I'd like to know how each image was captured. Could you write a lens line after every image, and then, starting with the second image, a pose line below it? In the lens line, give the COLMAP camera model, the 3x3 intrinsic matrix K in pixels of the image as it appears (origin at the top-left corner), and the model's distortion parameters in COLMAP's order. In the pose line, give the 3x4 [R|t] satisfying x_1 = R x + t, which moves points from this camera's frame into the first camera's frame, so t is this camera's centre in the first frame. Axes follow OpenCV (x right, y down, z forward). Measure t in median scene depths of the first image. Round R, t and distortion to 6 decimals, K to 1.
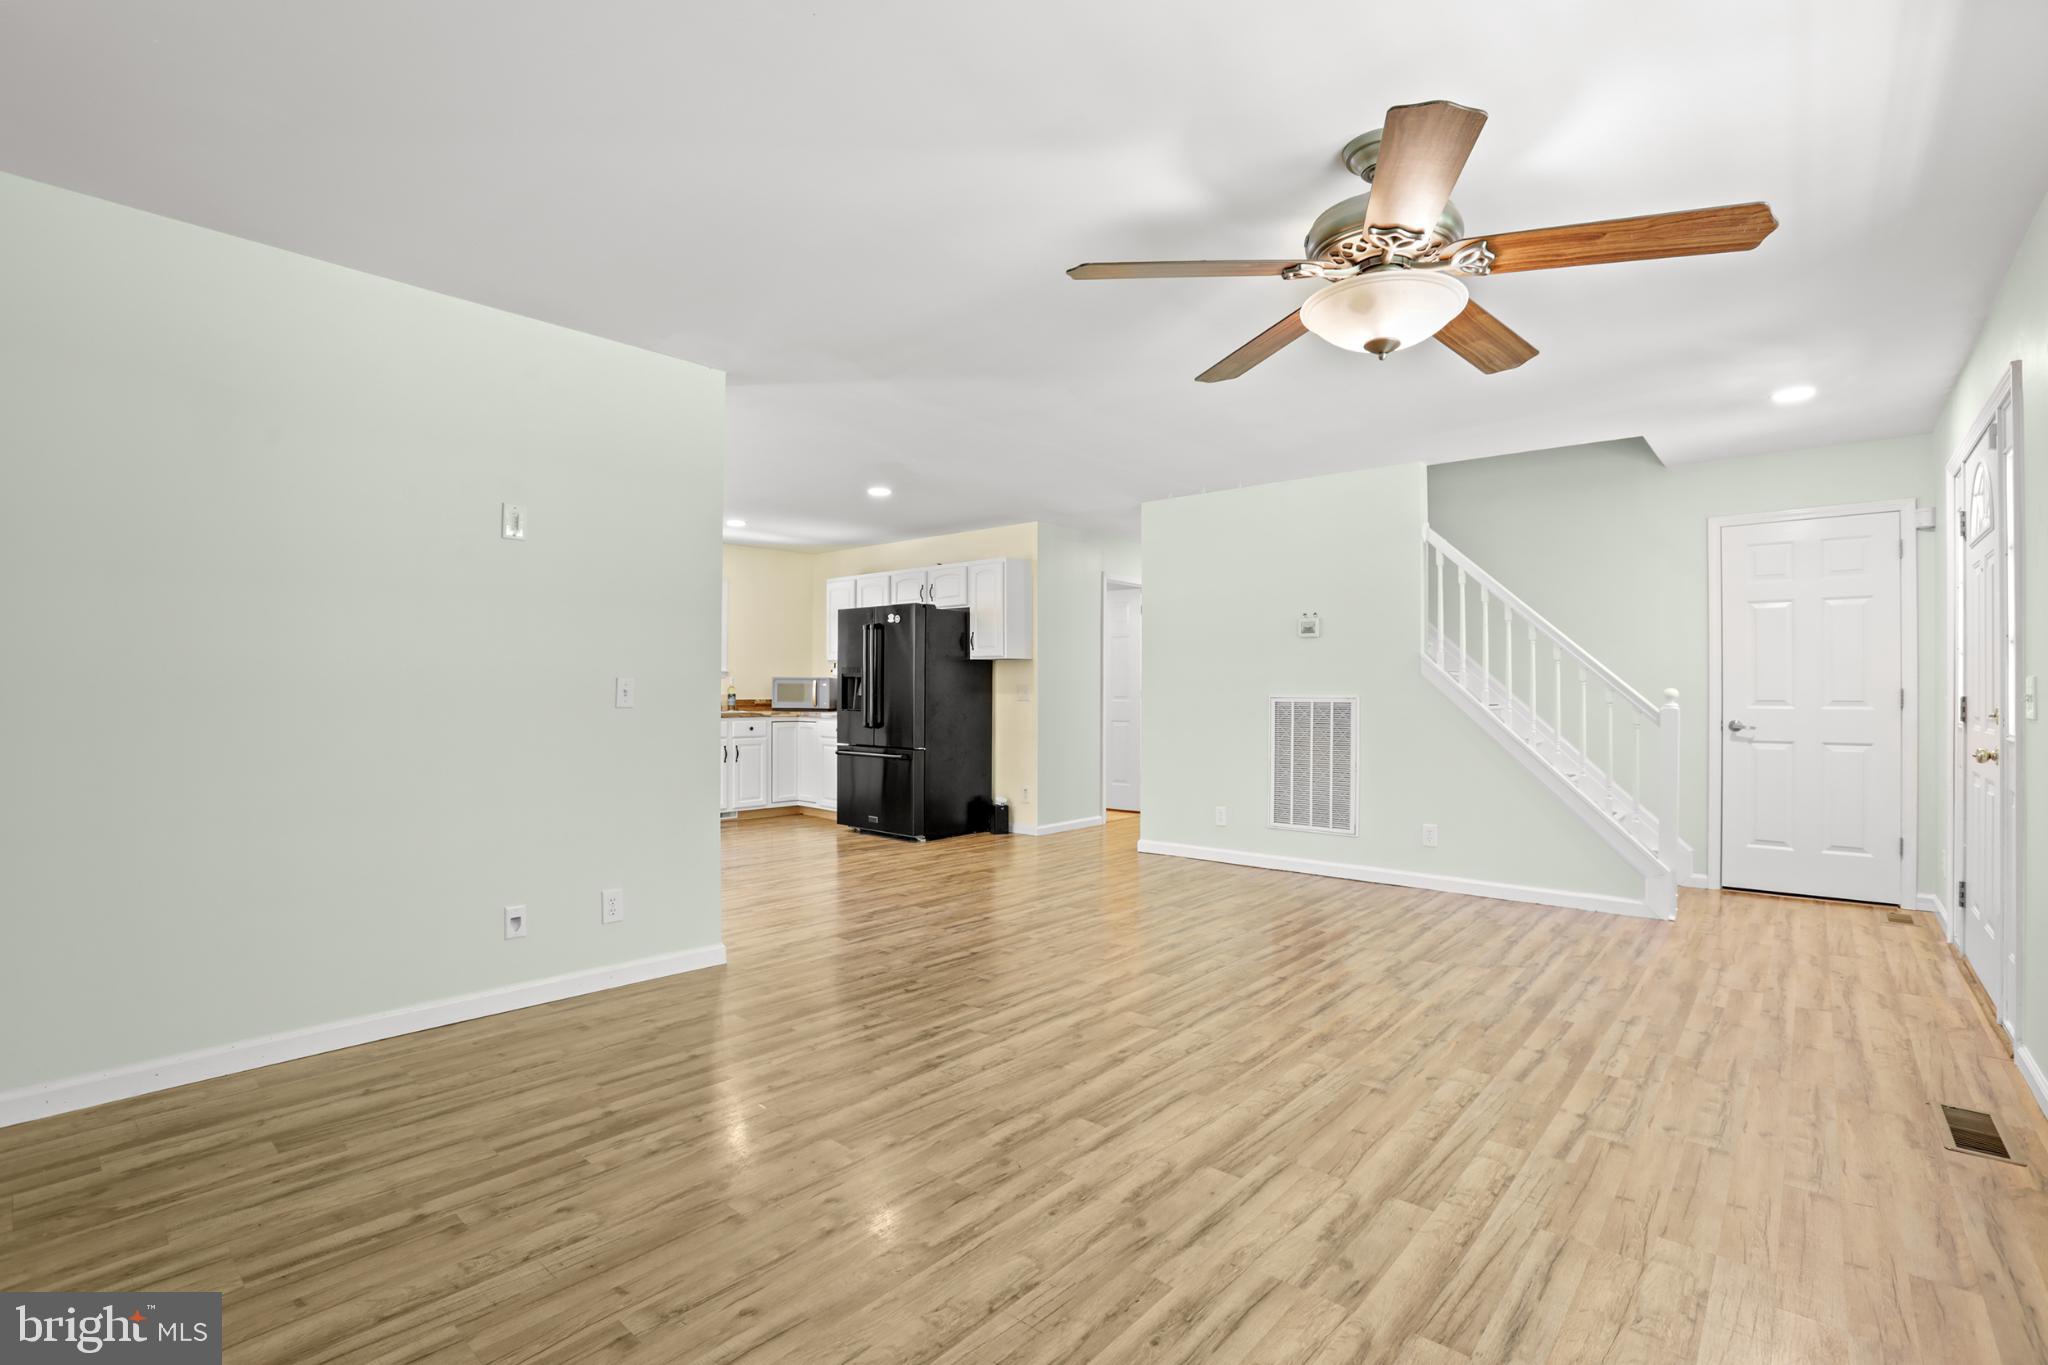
lens RADIAL K [[932.9, 0, 1012.9], [0, 932.9, 686.9], [0, 0, 1]] dist [-0.068071, 0.022397]
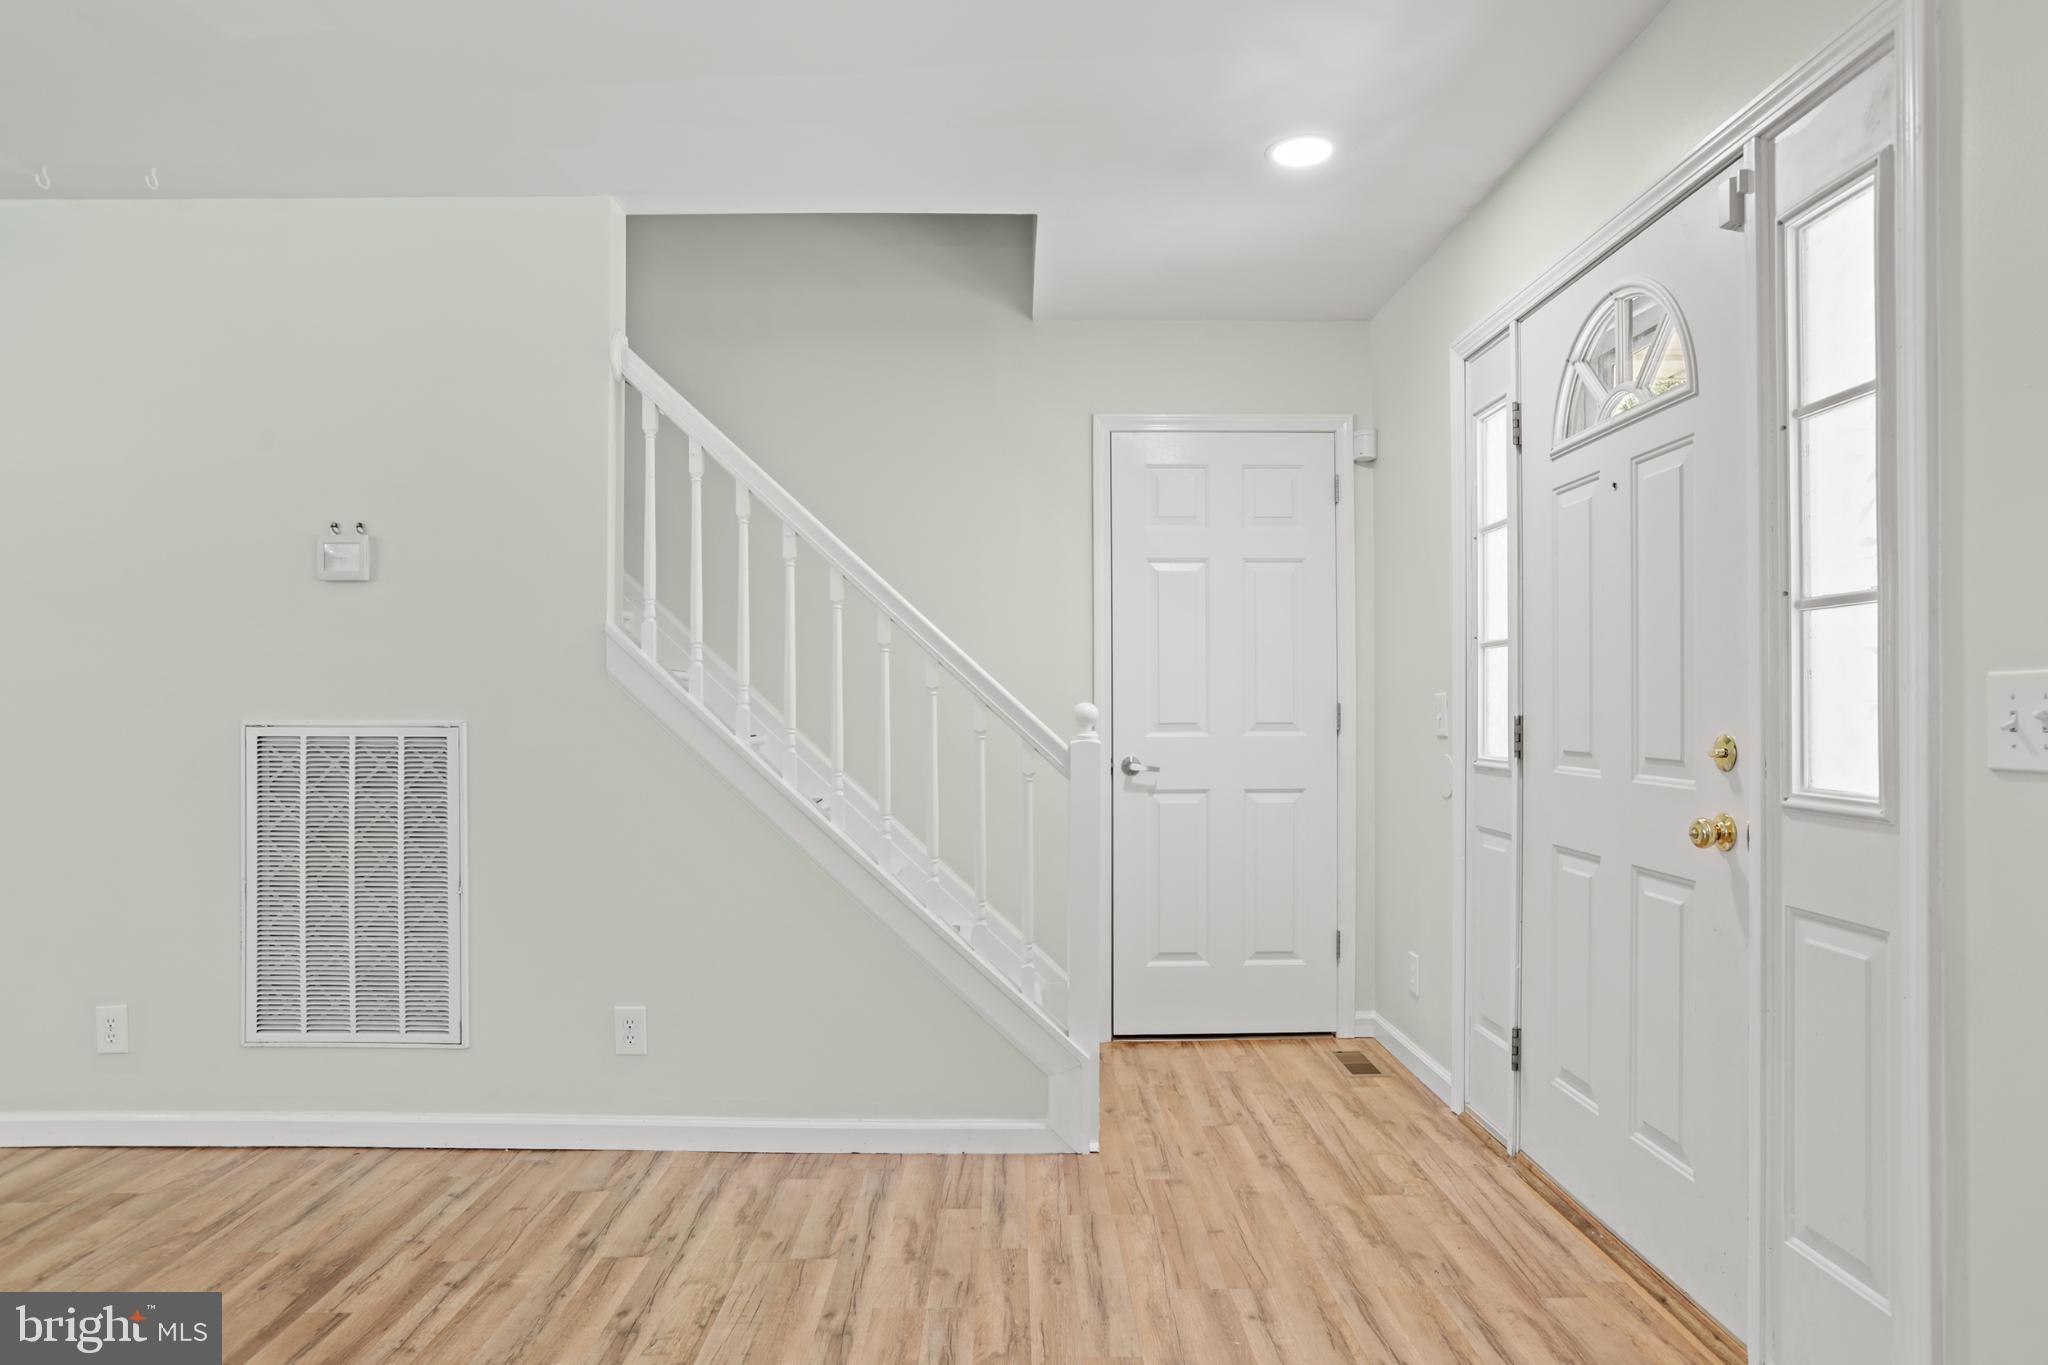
lens RADIAL K [[1189.3, 0, 1009.7], [0, 1189.3, 713.1], [0, 0, 1]] dist [-0.002692, 0.000655]
pose [[0.734192, -0.005024, 0.678923, 0.258604], [-0.000773, 0.999966, 0.008237, 0.002209], [-0.678941, -0.006572, 0.734163, 0.591708]]
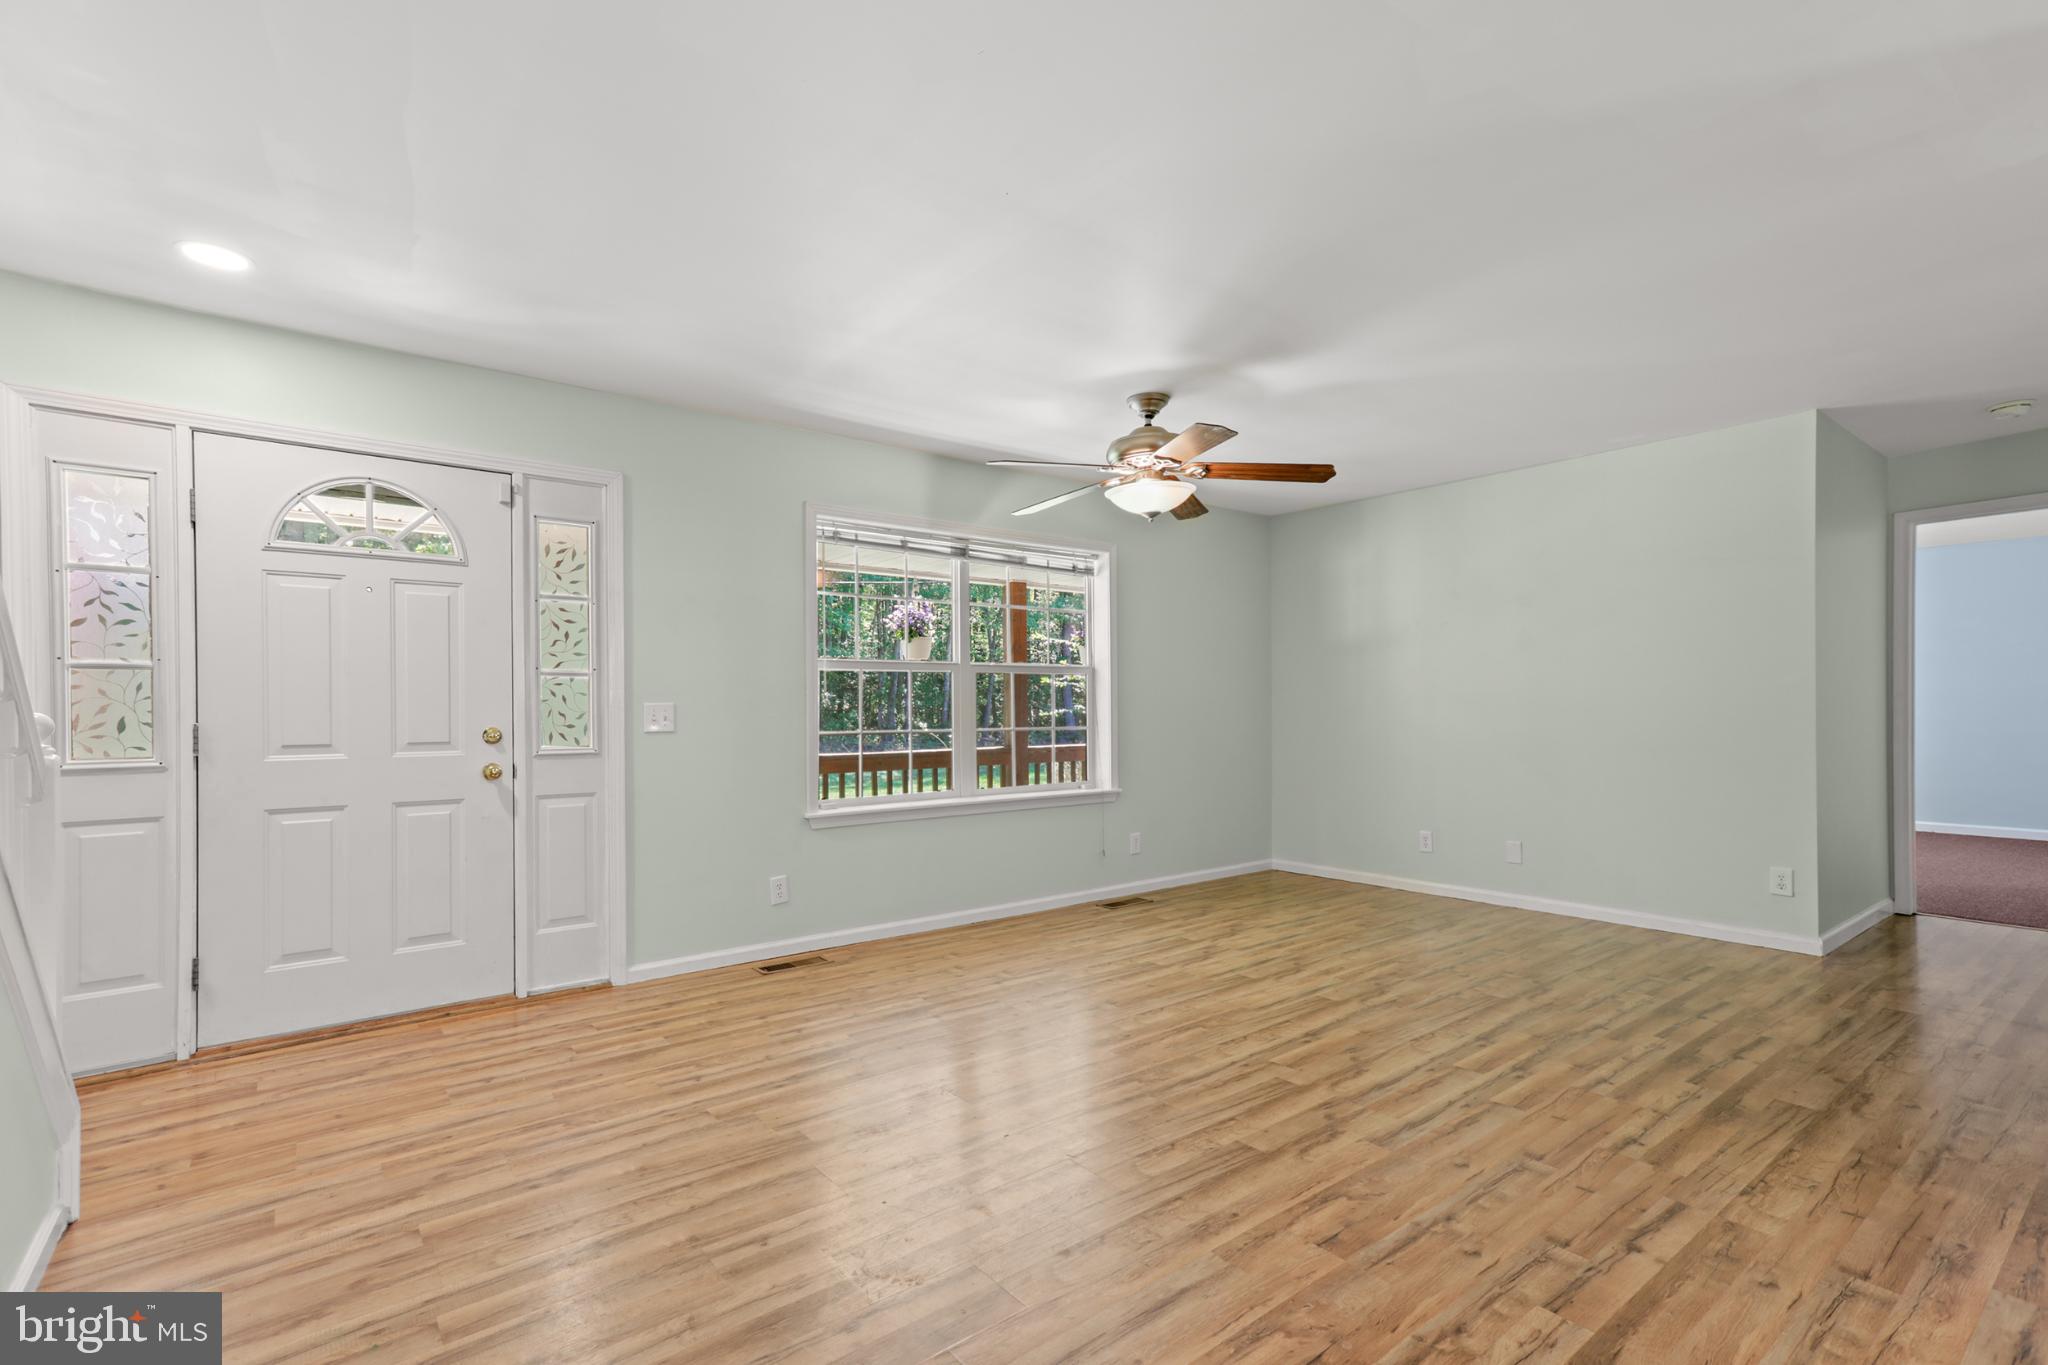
lens RADIAL K [[959.6, 0, 998.3], [0, 959.6, 709.9], [0, 0, 1]] dist [0.002846, 0.000966]
pose [[-0.982398, 0.007760, 0.186638, 0.188429], [0.006680, 0.999957, -0.006416, 0.008043], [-0.186680, -0.005056, -0.982408, 1.568745]]
